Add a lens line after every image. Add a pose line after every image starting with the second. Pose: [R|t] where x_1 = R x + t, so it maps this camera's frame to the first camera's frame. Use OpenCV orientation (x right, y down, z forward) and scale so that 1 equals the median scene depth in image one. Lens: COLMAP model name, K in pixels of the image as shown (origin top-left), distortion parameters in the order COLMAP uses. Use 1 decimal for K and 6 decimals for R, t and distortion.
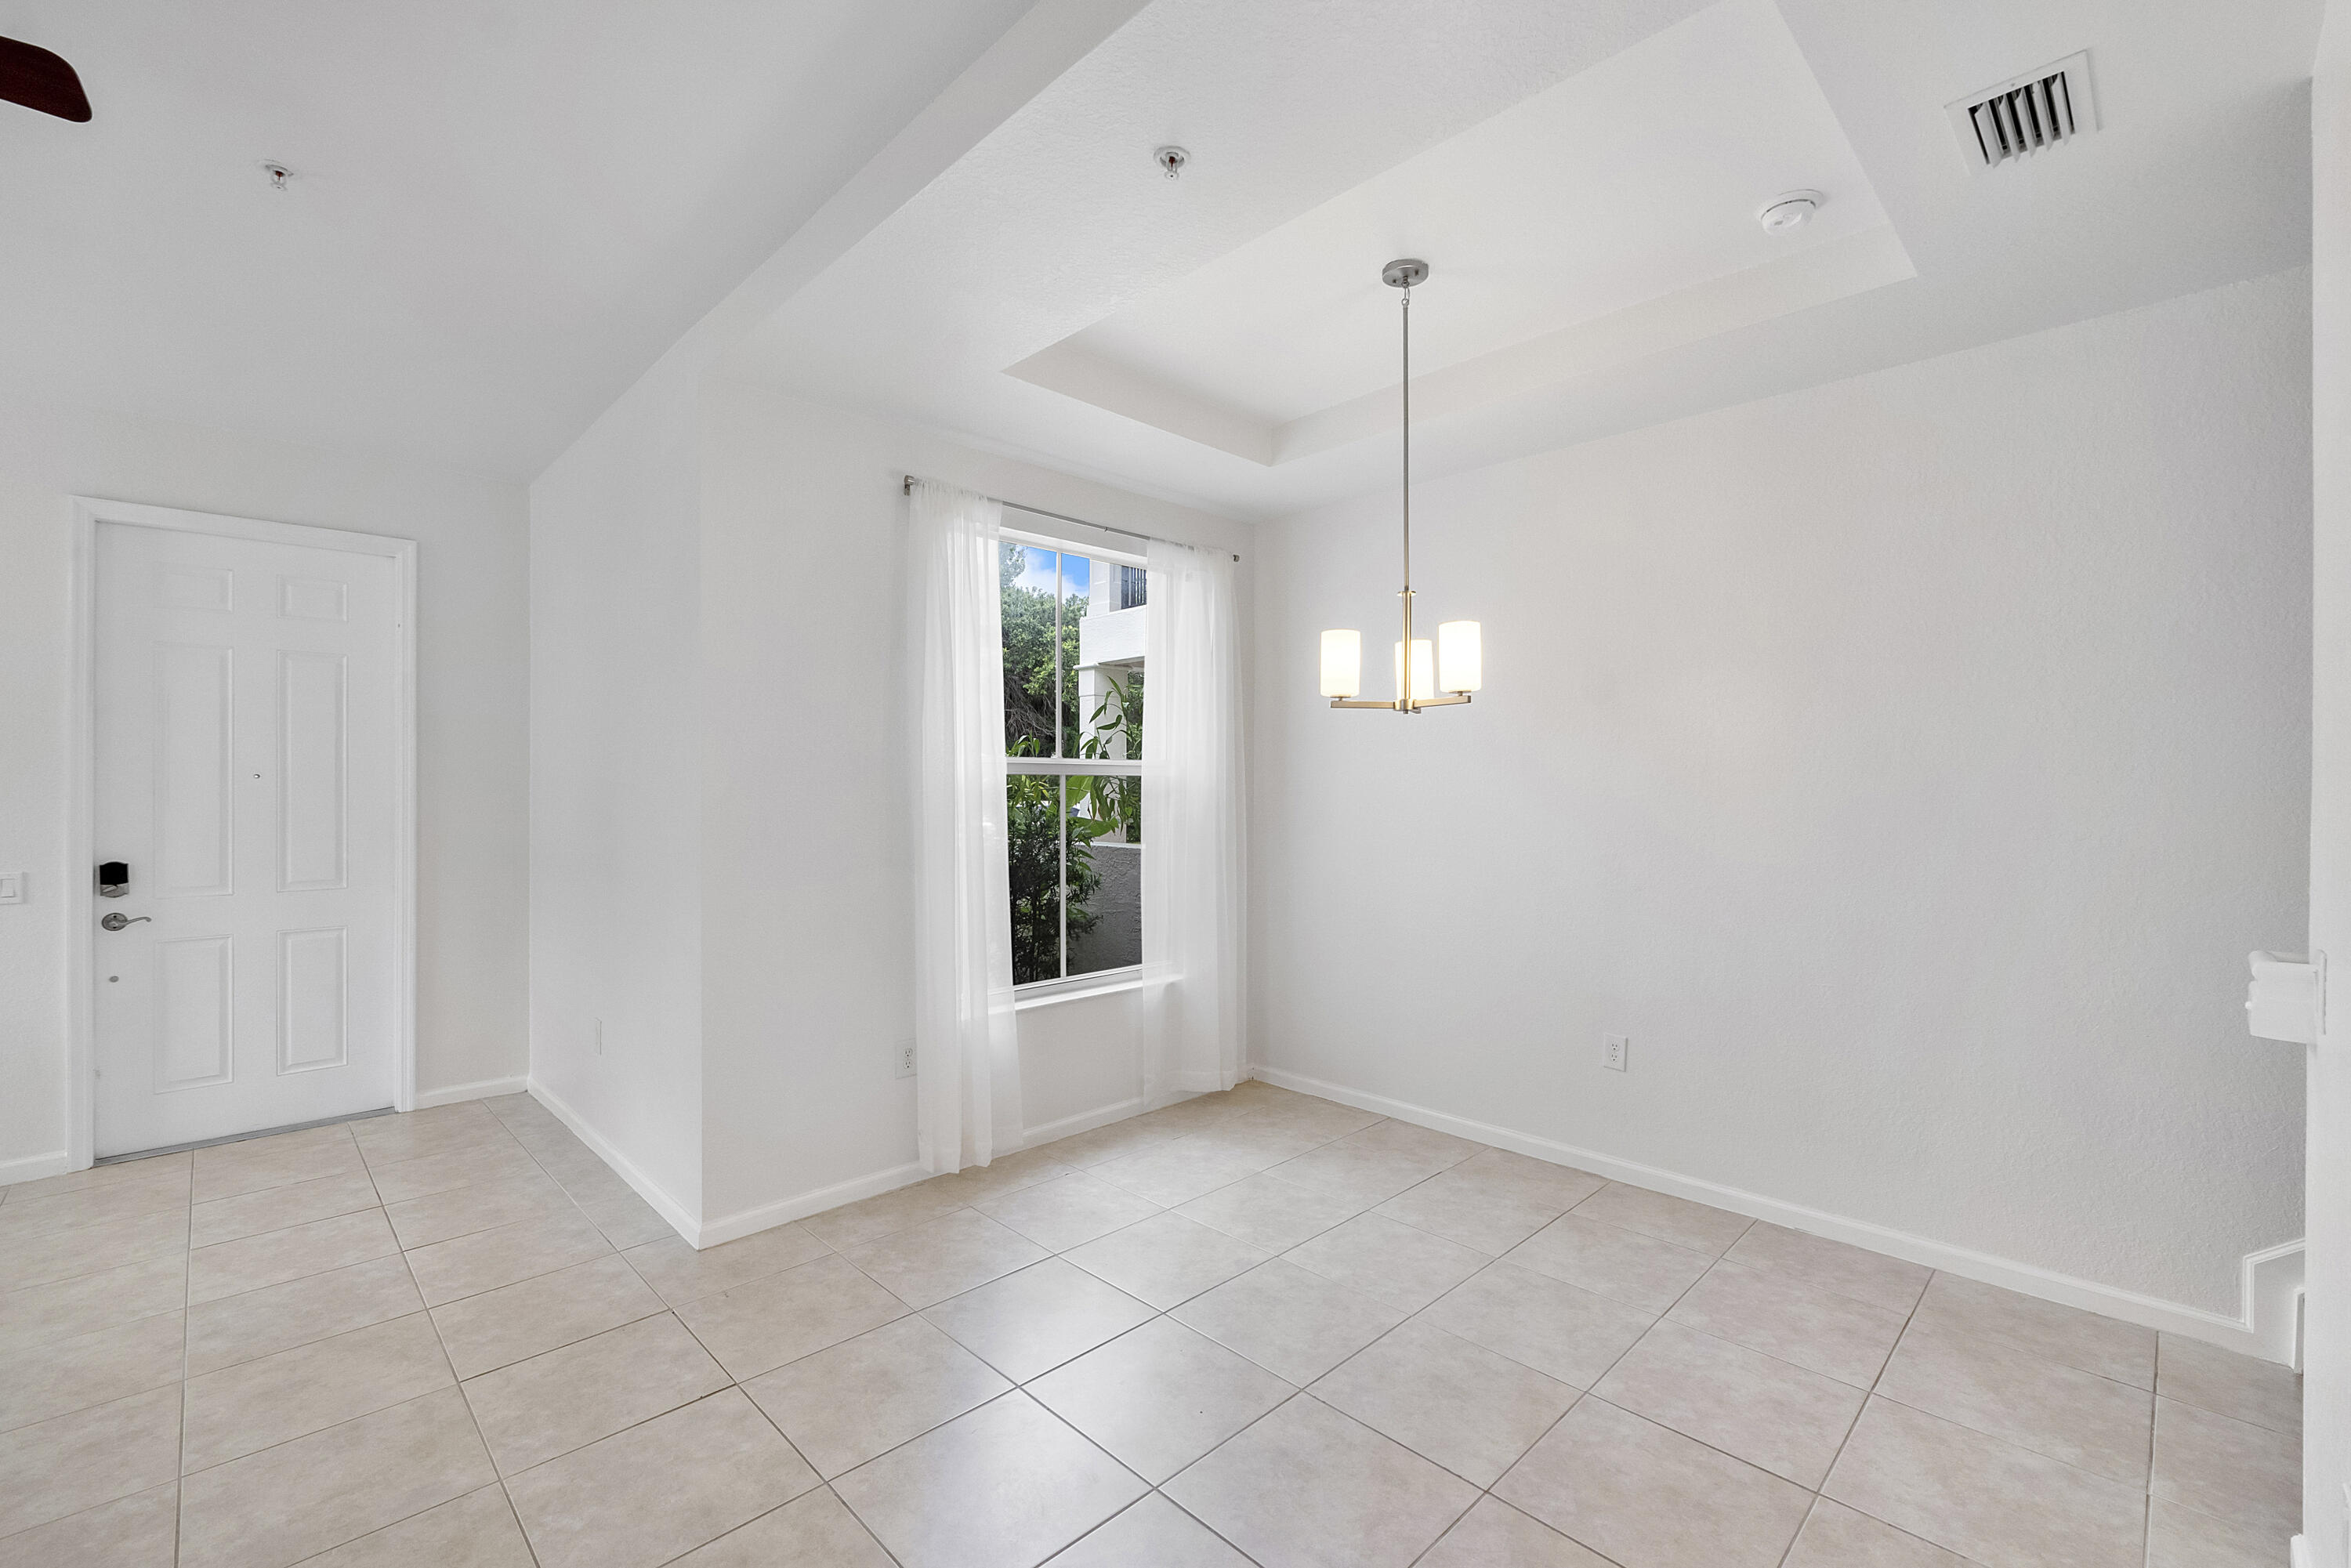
lens RADIAL K [[1008.9, 0, 1156.0], [0, 1008.9, 794.8], [0, 0, 1]] dist [-0.000005, -0.000993]
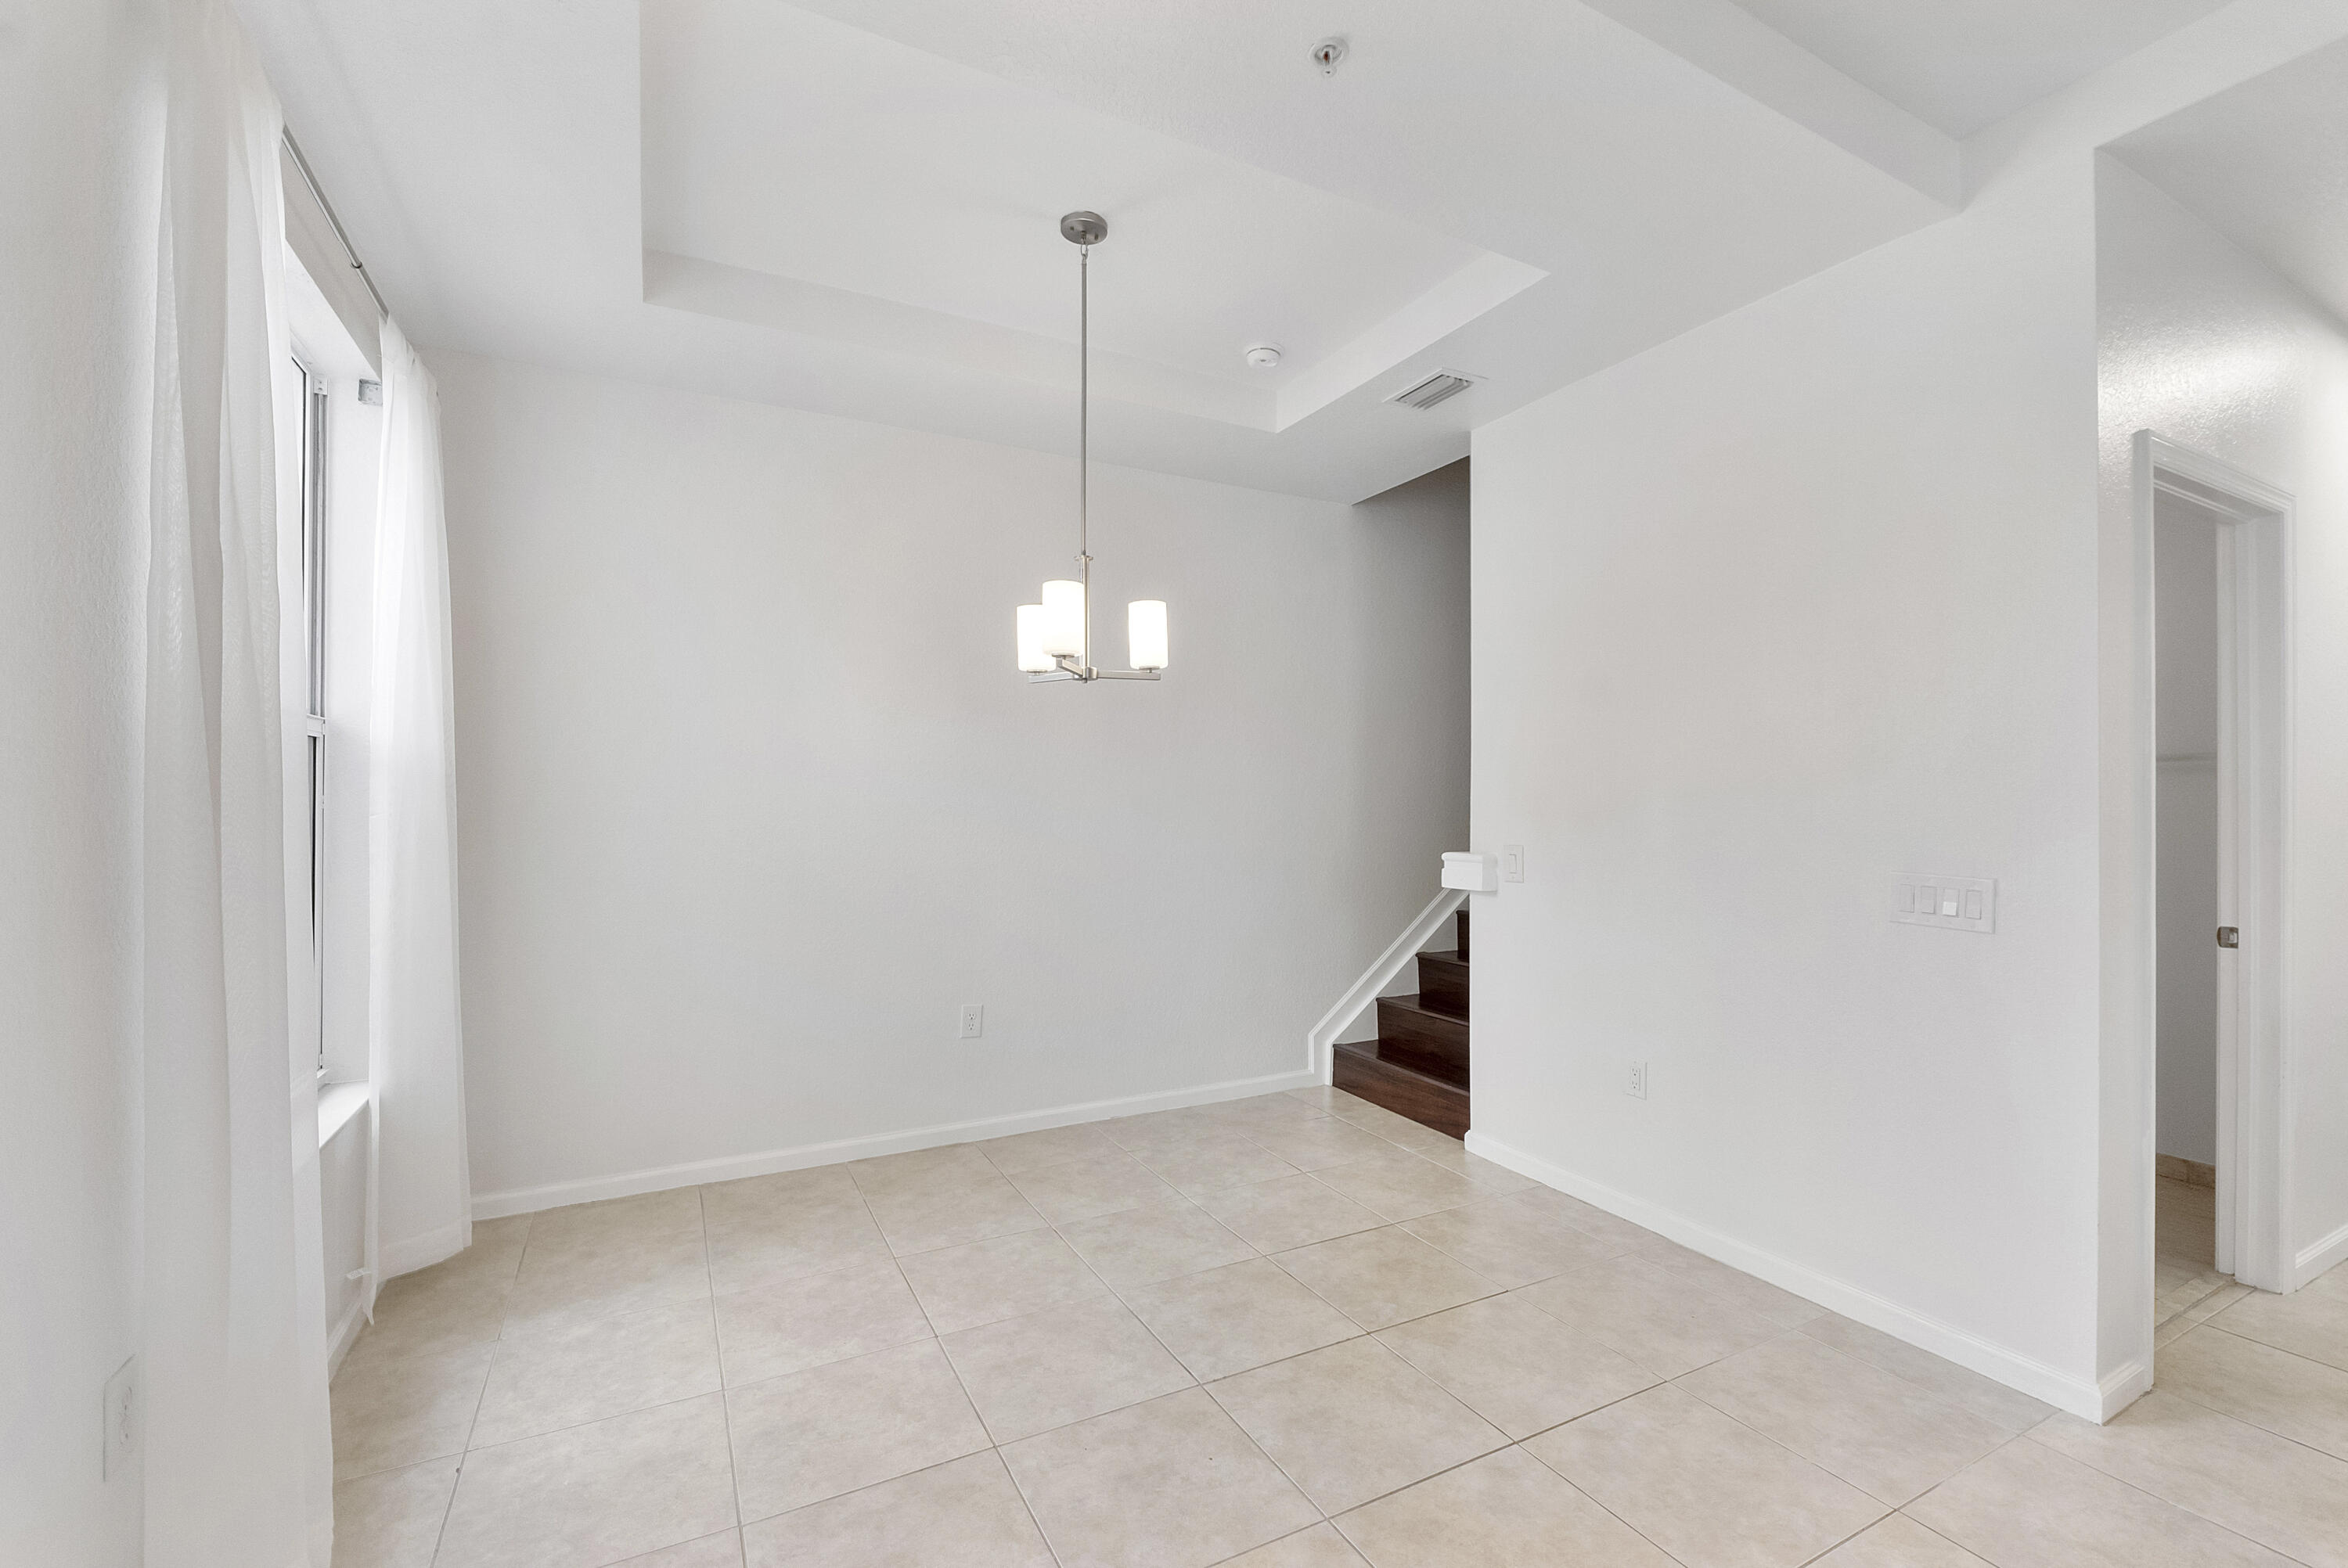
lens RADIAL K [[1006.2, 0, 1181.7], [0, 1006.2, 800.6], [0, 0, 1]] dist [0.002219, -0.002300]
pose [[0.275857, 0.002444, 0.961196, -0.549327], [0.011592, 0.999916, -0.005869, 0.033671], [-0.961129, 0.012761, 0.275806, 0.534688]]
